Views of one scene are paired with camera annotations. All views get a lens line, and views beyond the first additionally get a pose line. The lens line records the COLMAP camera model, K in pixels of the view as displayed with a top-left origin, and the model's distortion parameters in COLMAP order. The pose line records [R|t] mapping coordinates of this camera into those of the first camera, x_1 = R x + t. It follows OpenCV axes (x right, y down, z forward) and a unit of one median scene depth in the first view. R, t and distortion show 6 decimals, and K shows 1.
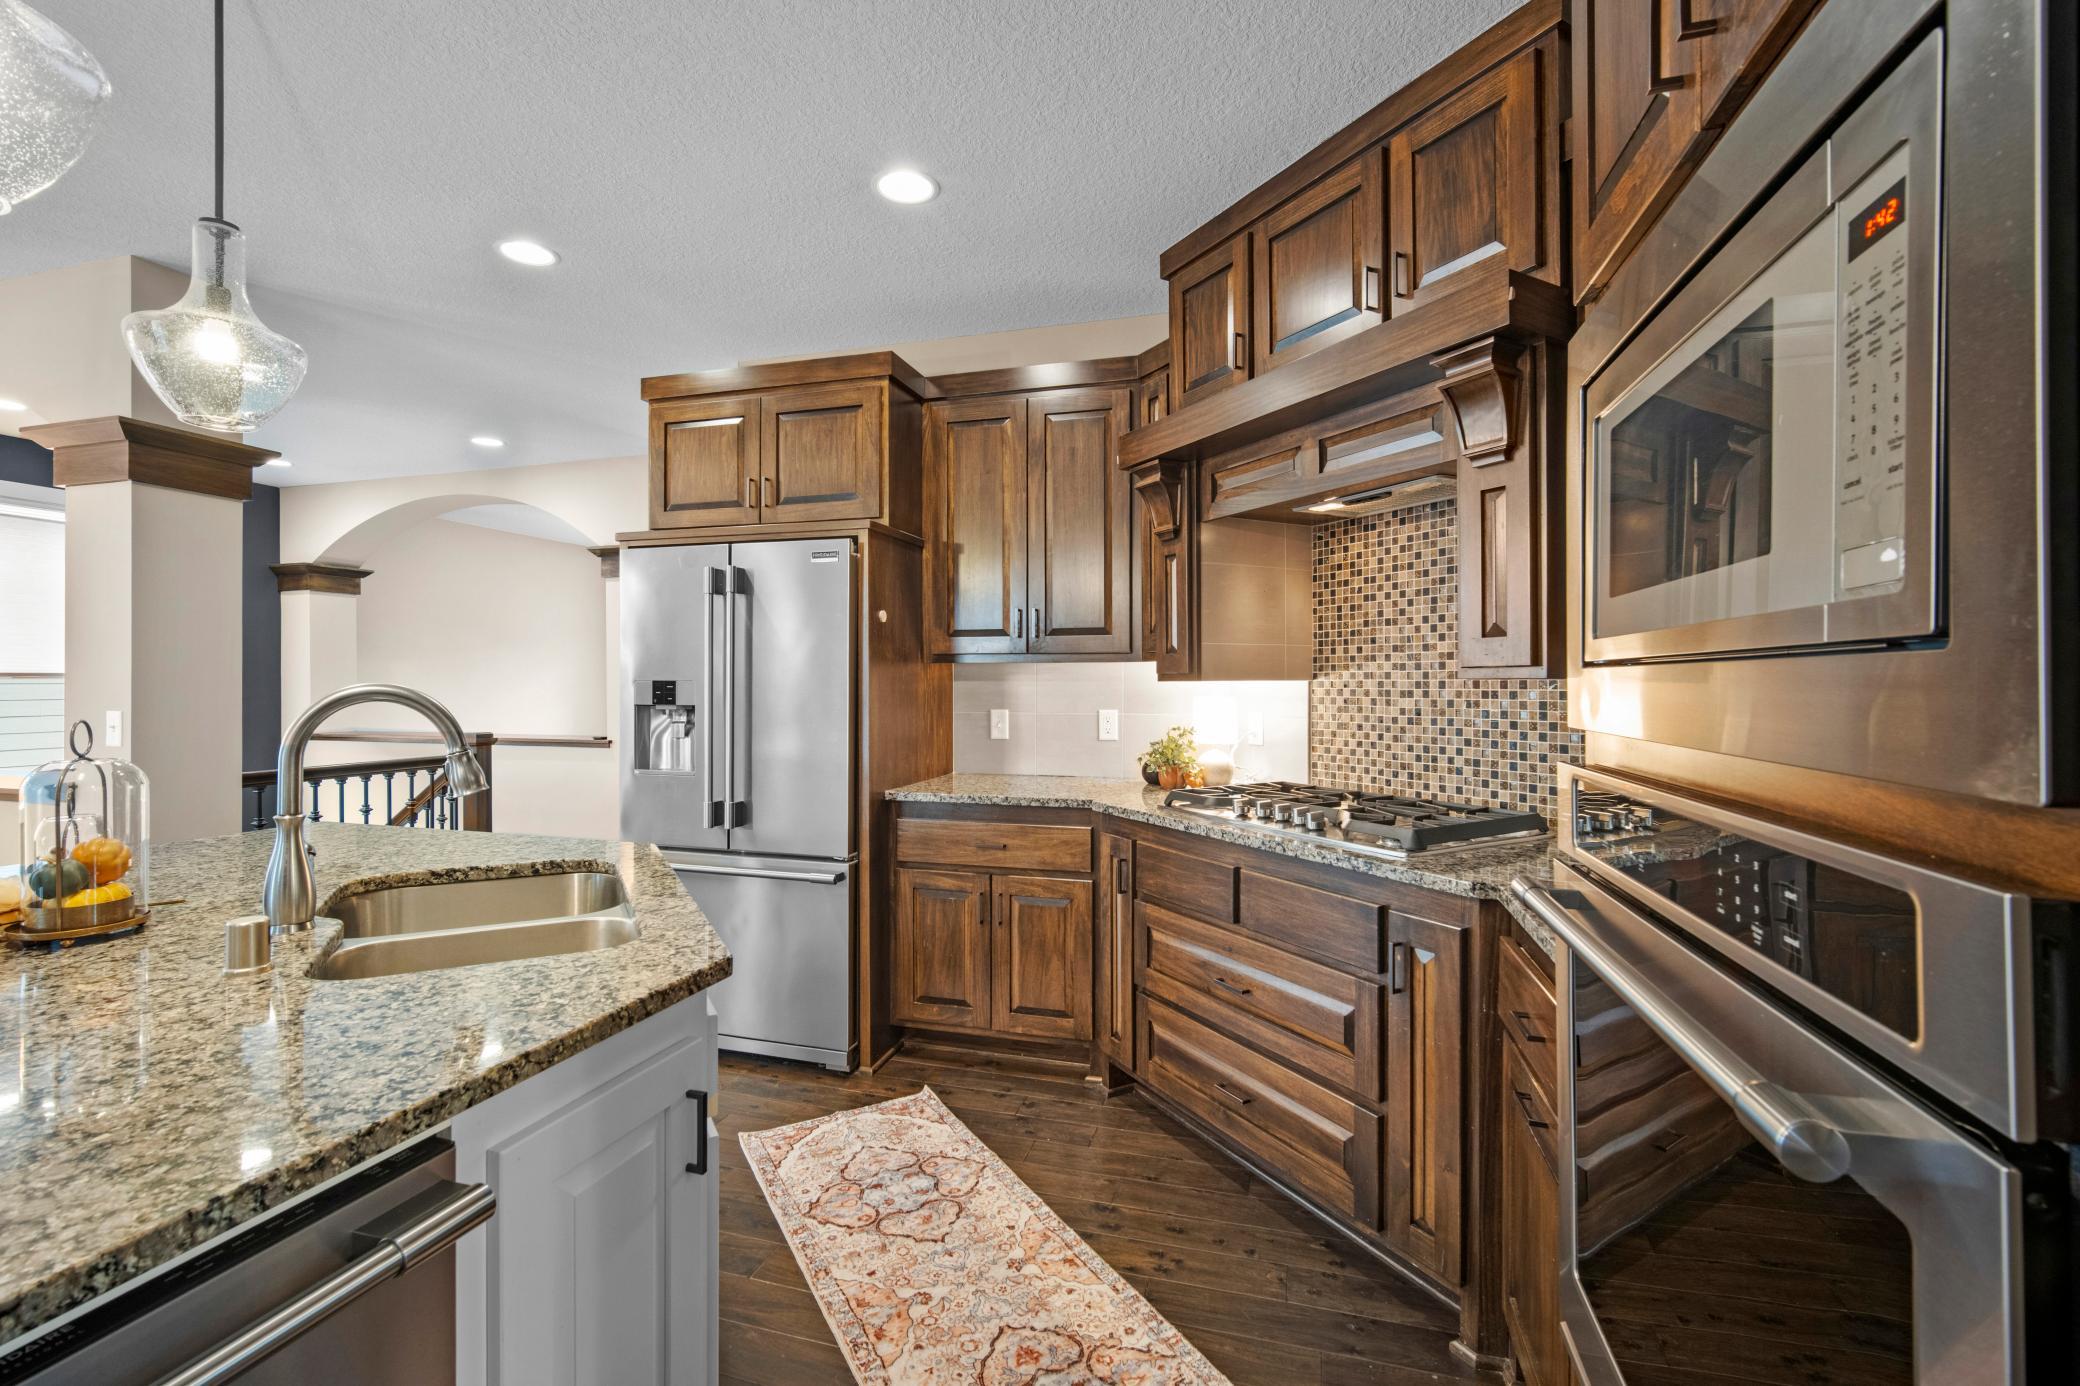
lens RADIAL K [[901.0, 0, 1038.6], [0, 901.0, 683.9], [0, 0, 1]] dist [-0.001833, 0.000033]
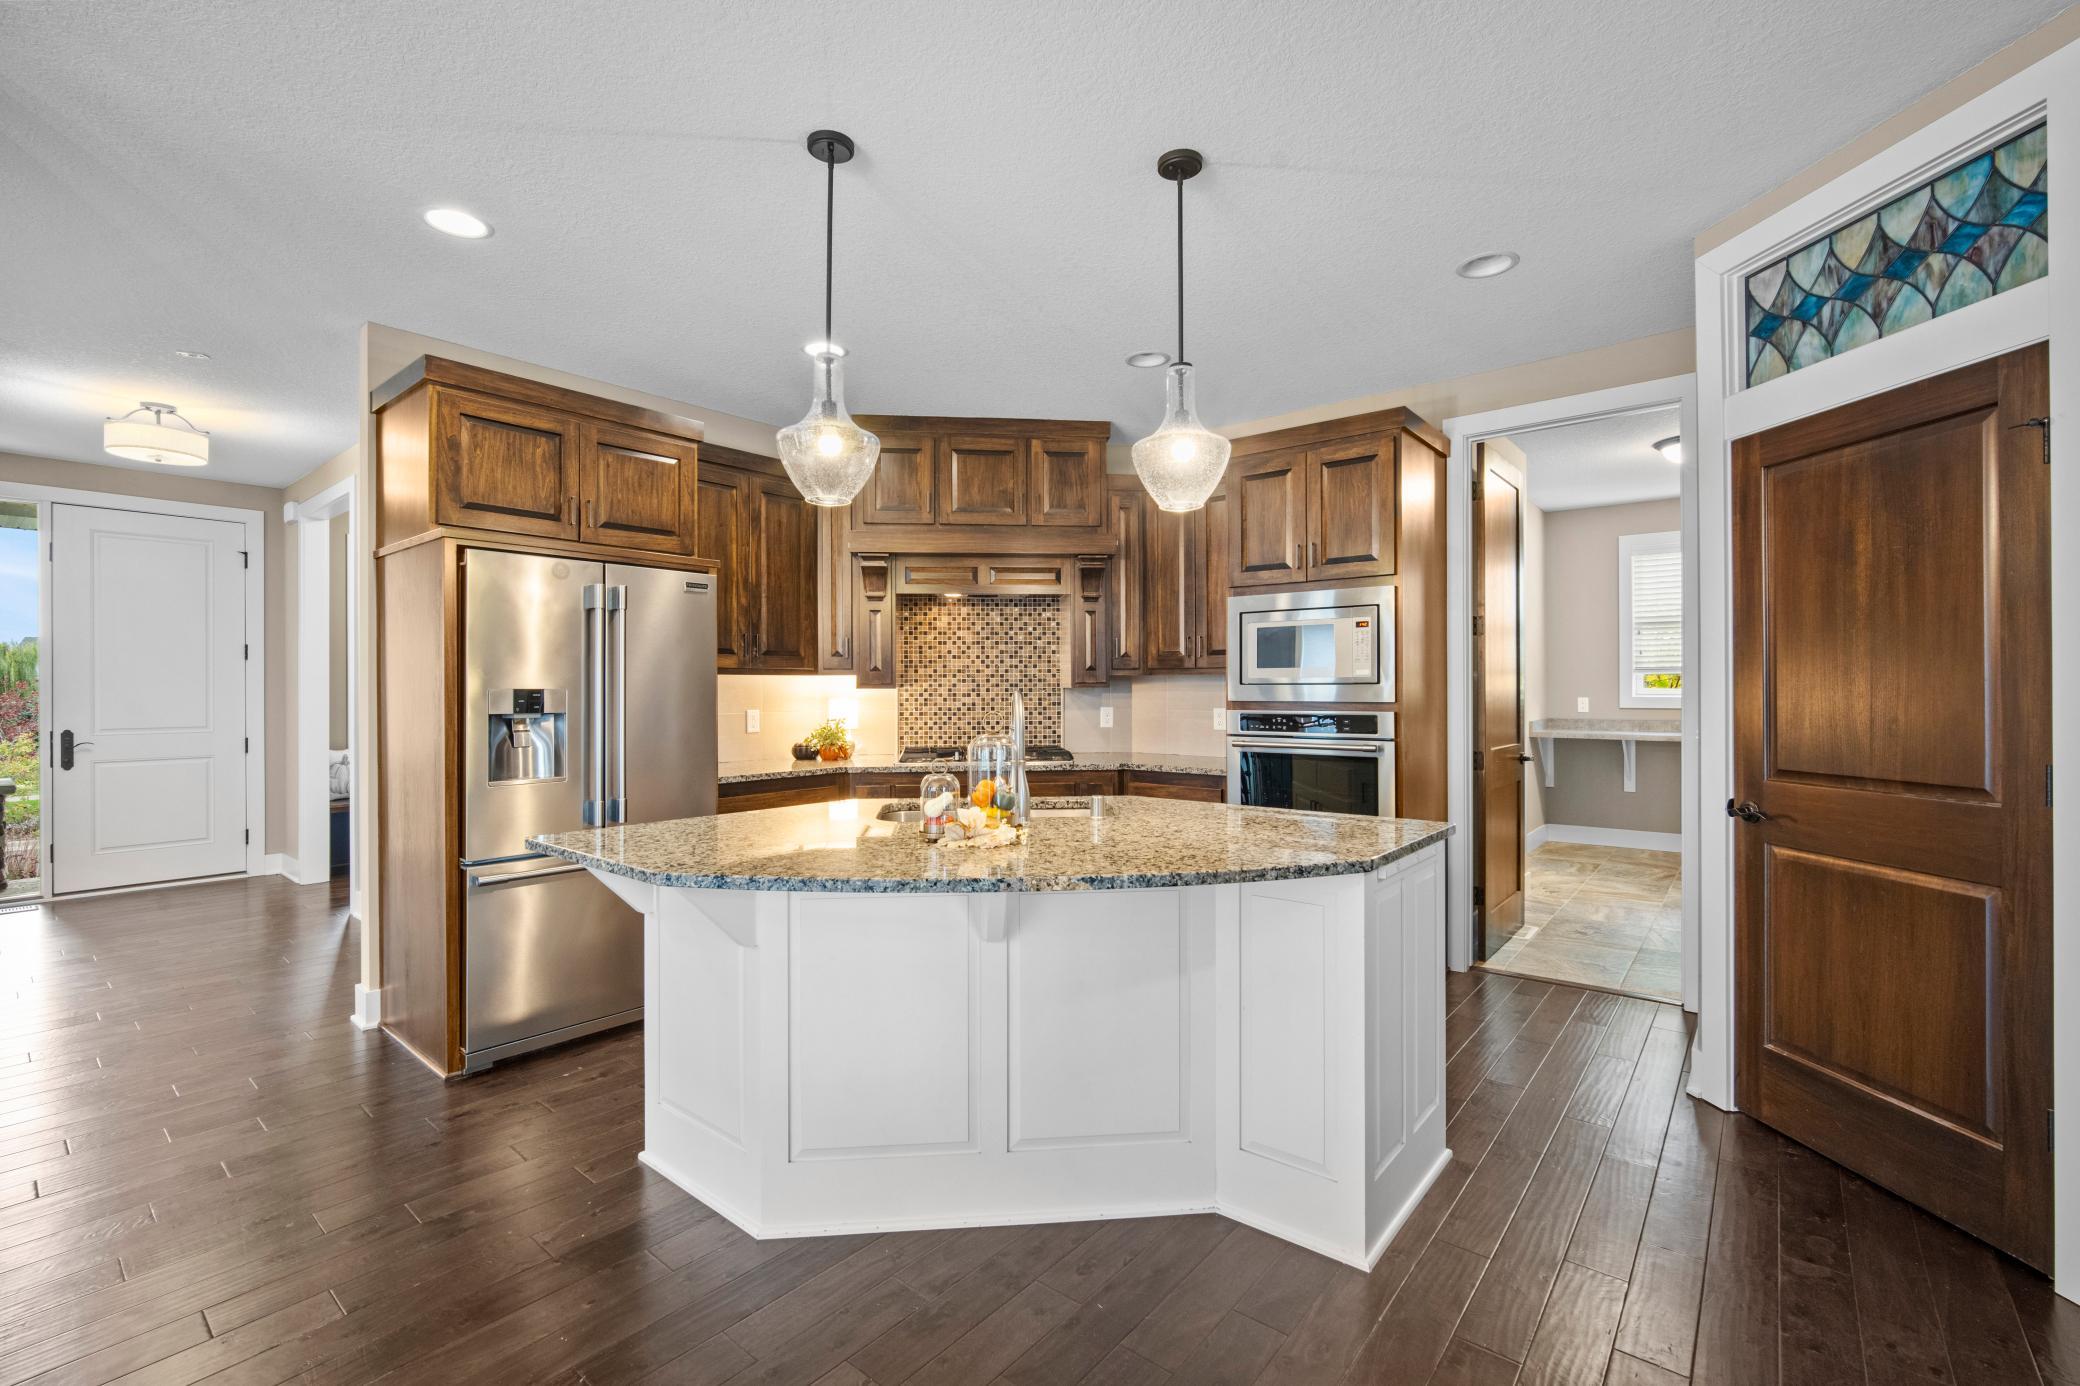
lens RADIAL K [[901.0, 0, 1038.6], [0, 901.0, 683.9], [0, 0, 1]] dist [-0.001833, 0.000033]
pose [[0.391783, 0.002630, 0.920054, -1.244893], [0.002028, 0.999991, -0.003723, -0.005023], [-0.920056, 0.003324, 0.391774, 0.103609]]
